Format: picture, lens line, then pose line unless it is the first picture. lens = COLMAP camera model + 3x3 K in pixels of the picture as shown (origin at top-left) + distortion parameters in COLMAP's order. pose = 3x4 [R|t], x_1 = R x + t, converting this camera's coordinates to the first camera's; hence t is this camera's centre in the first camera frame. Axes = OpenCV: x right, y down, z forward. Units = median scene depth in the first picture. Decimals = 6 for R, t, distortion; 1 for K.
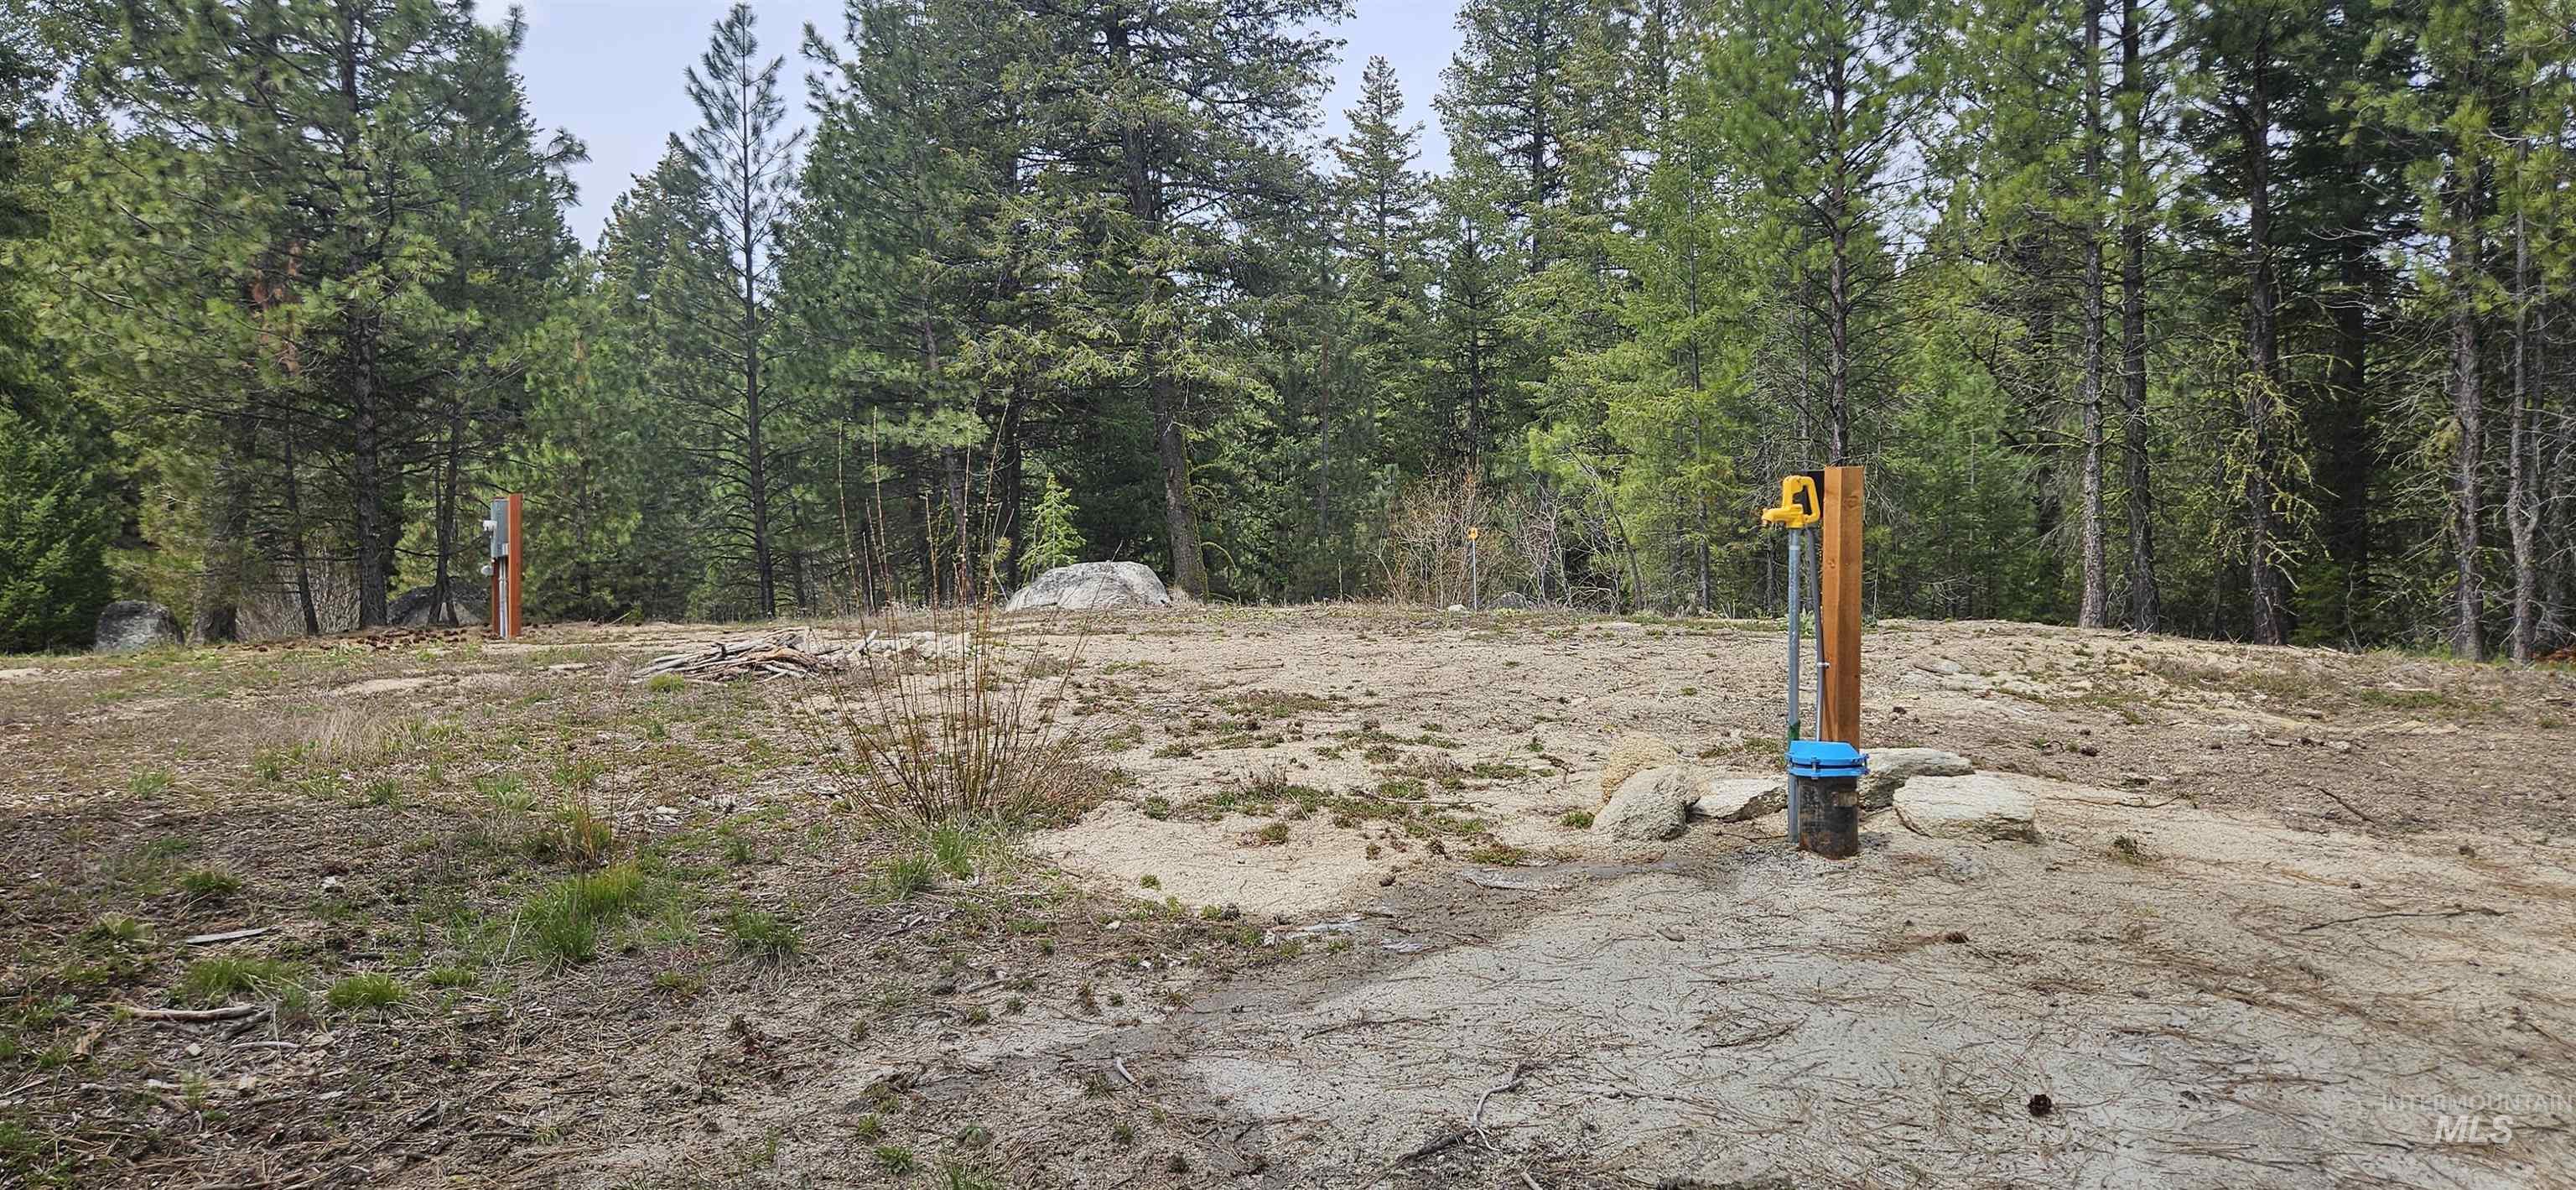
lens RADIAL K [[1710.8, 0, 1259.1], [0, 1710.8, 589.5], [0, 0, 1]] dist [0.038901, -0.002434]
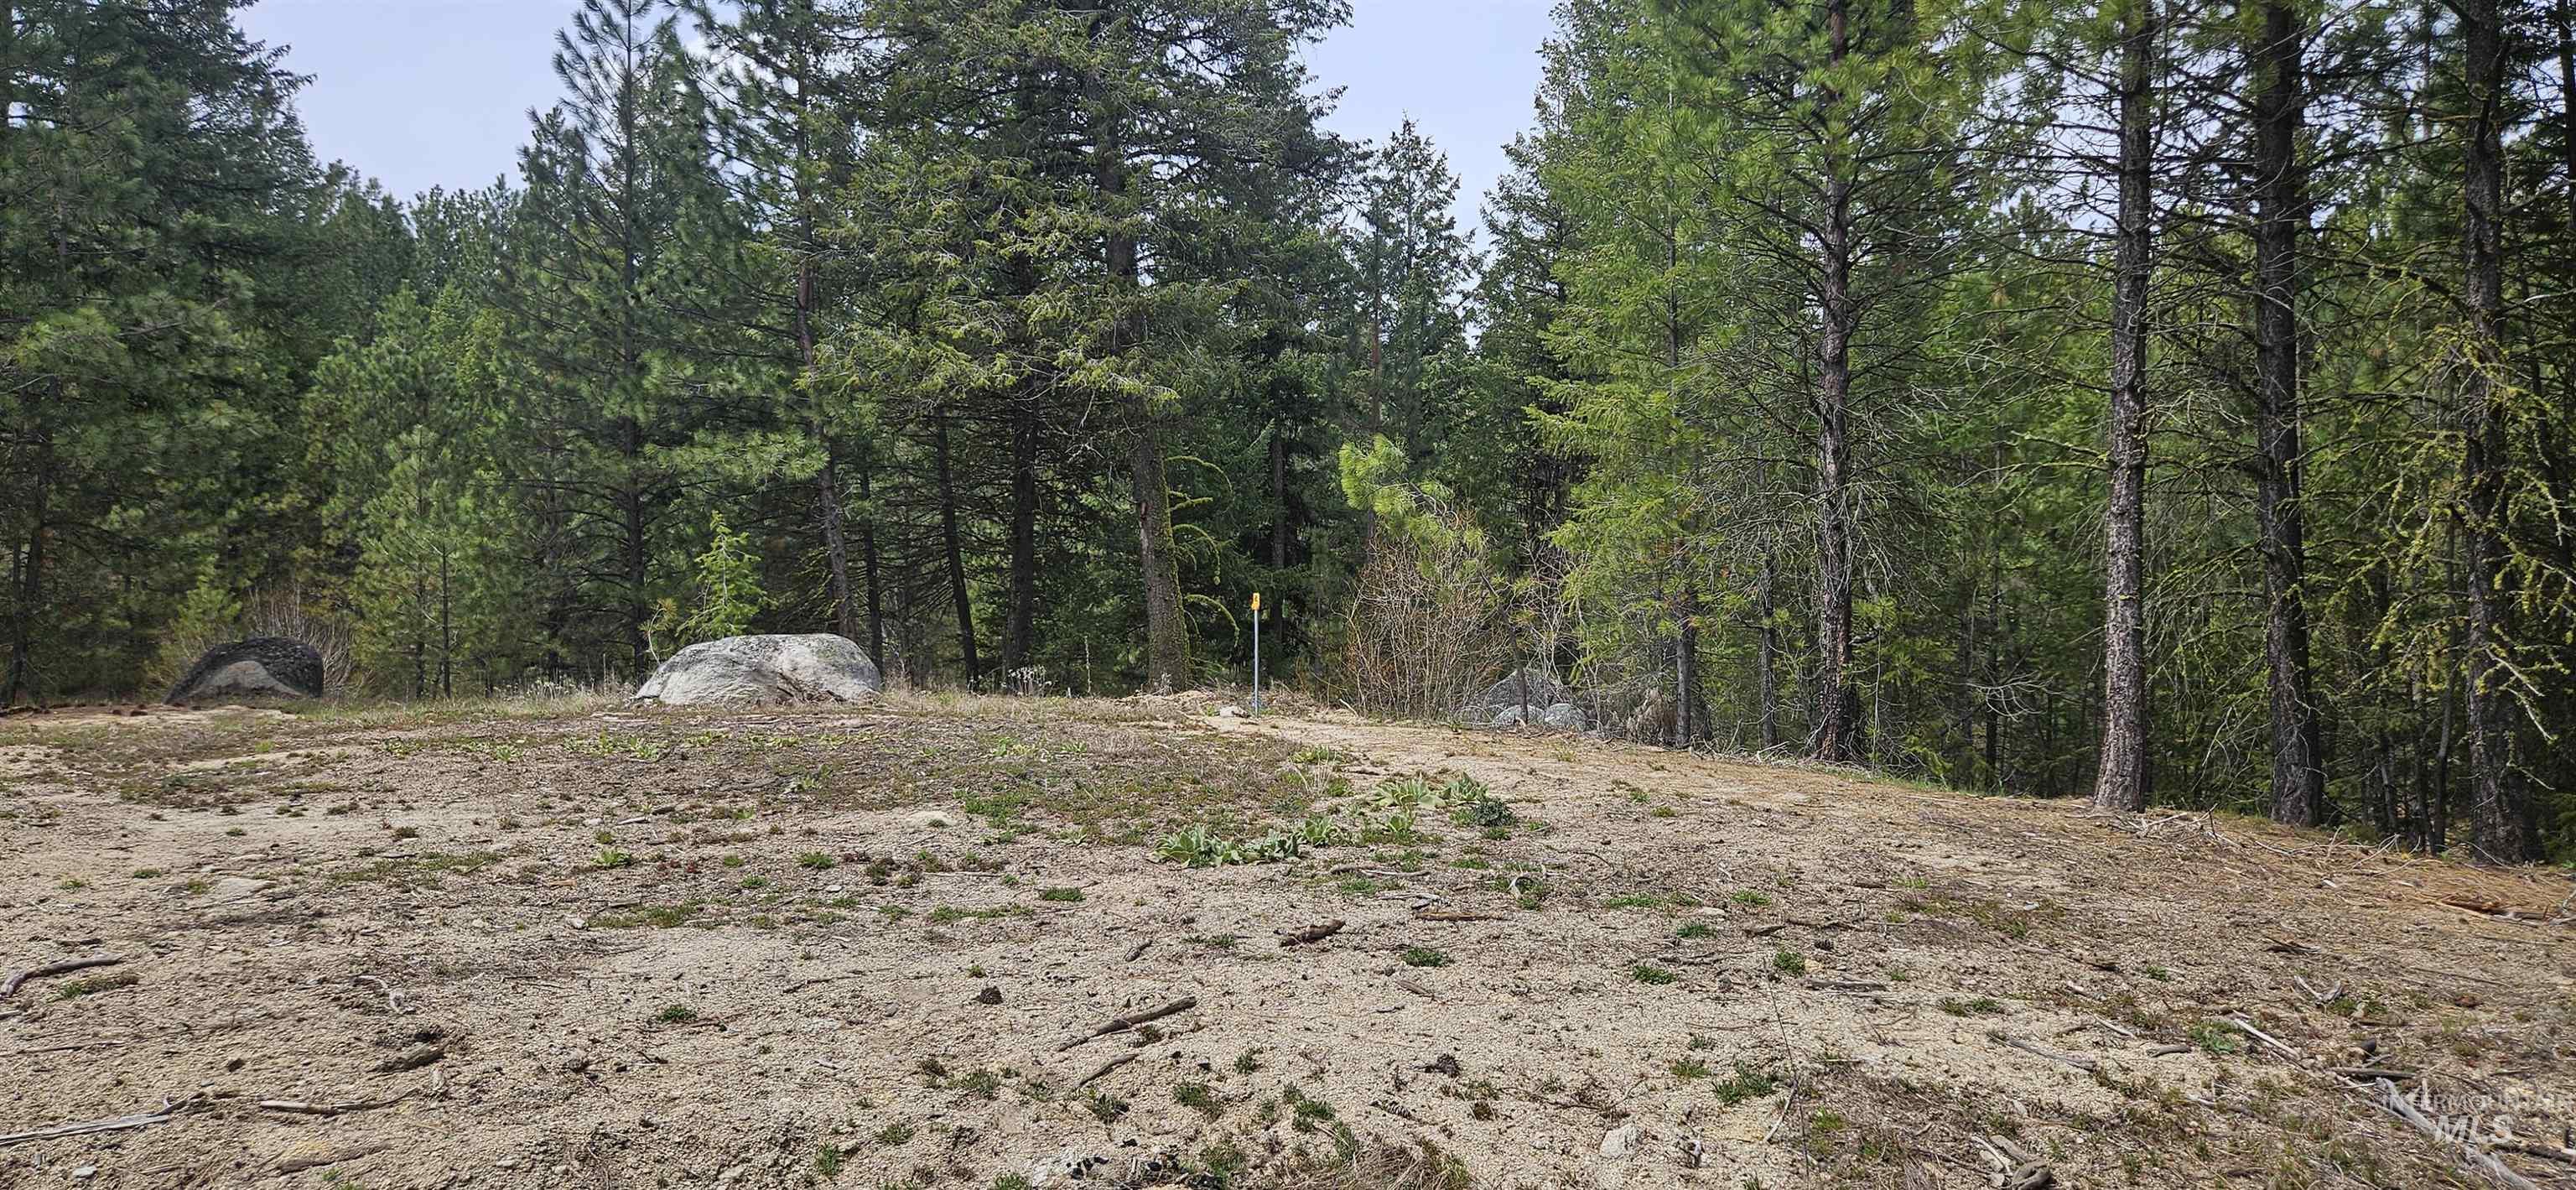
lens RADIAL K [[1706.5, 0, 1296.4], [0, 1706.5, 608.4], [0, 0, 1]] dist [0.066124, -0.050817]
pose [[0.981341, 0.011315, -0.191942, 0.205779], [-0.012906, 0.999892, -0.007037, -0.019321], [0.191842, 0.009383, 0.981381, 0.258180]]
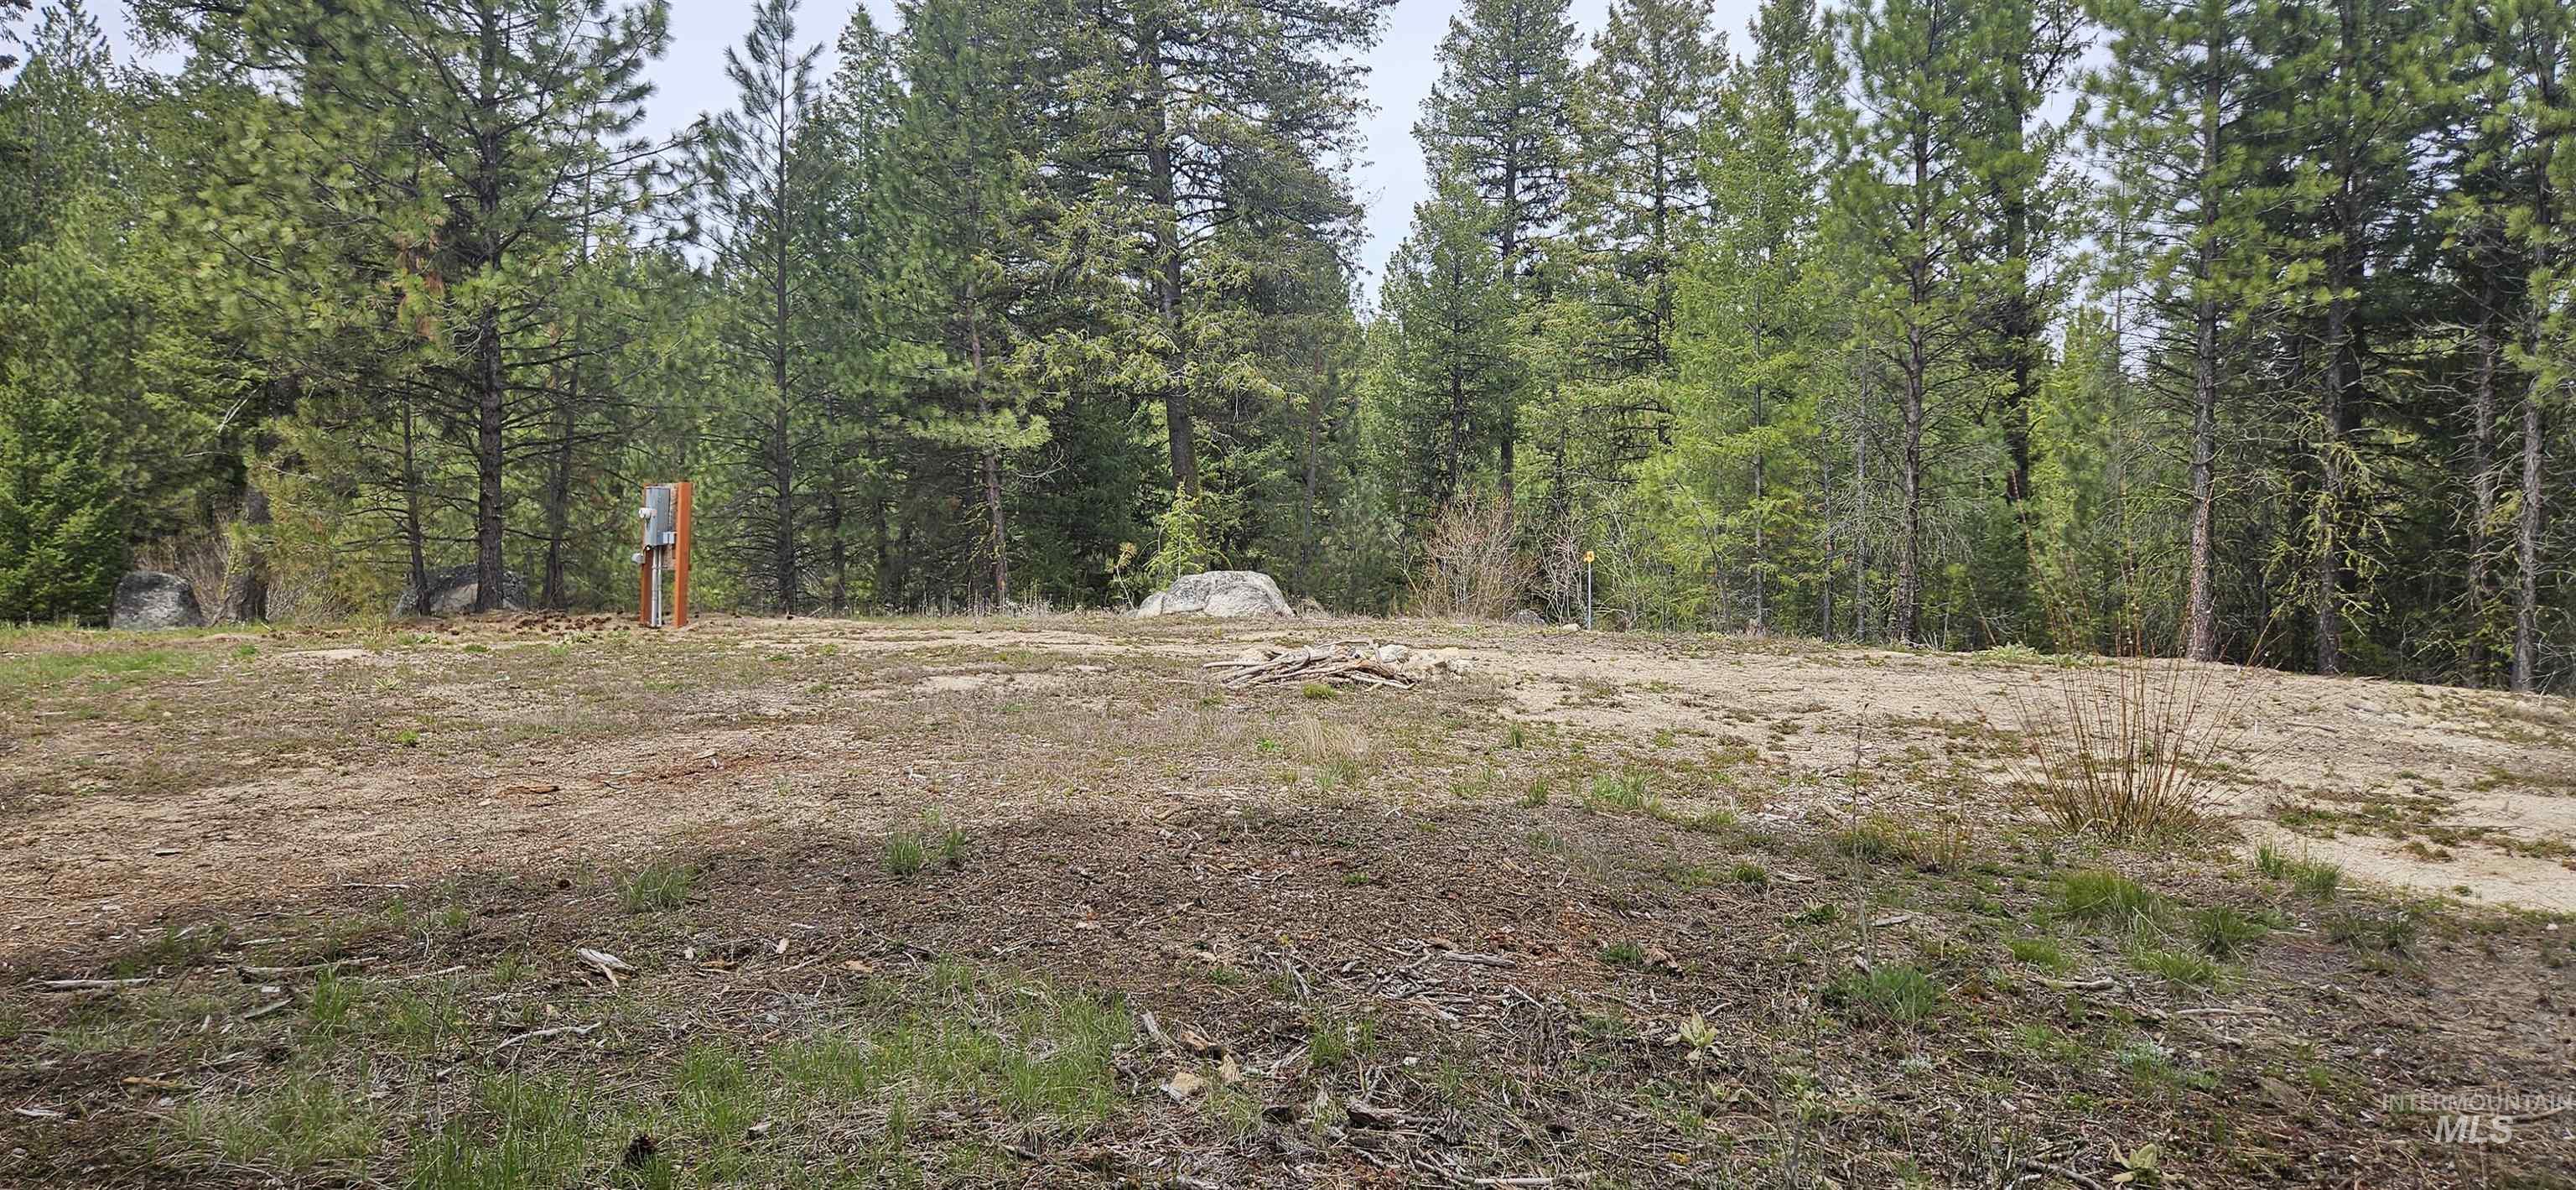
lens RADIAL K [[1710.8, 0, 1259.1], [0, 1710.8, 589.5], [0, 0, 1]] dist [0.038901, -0.002434]
pose [[0.991278, 0.035116, 0.127020, -0.157592], [-0.034825, 0.999383, -0.004516, -0.000736], [-0.127100, 0.000054, 0.991890, -0.013322]]
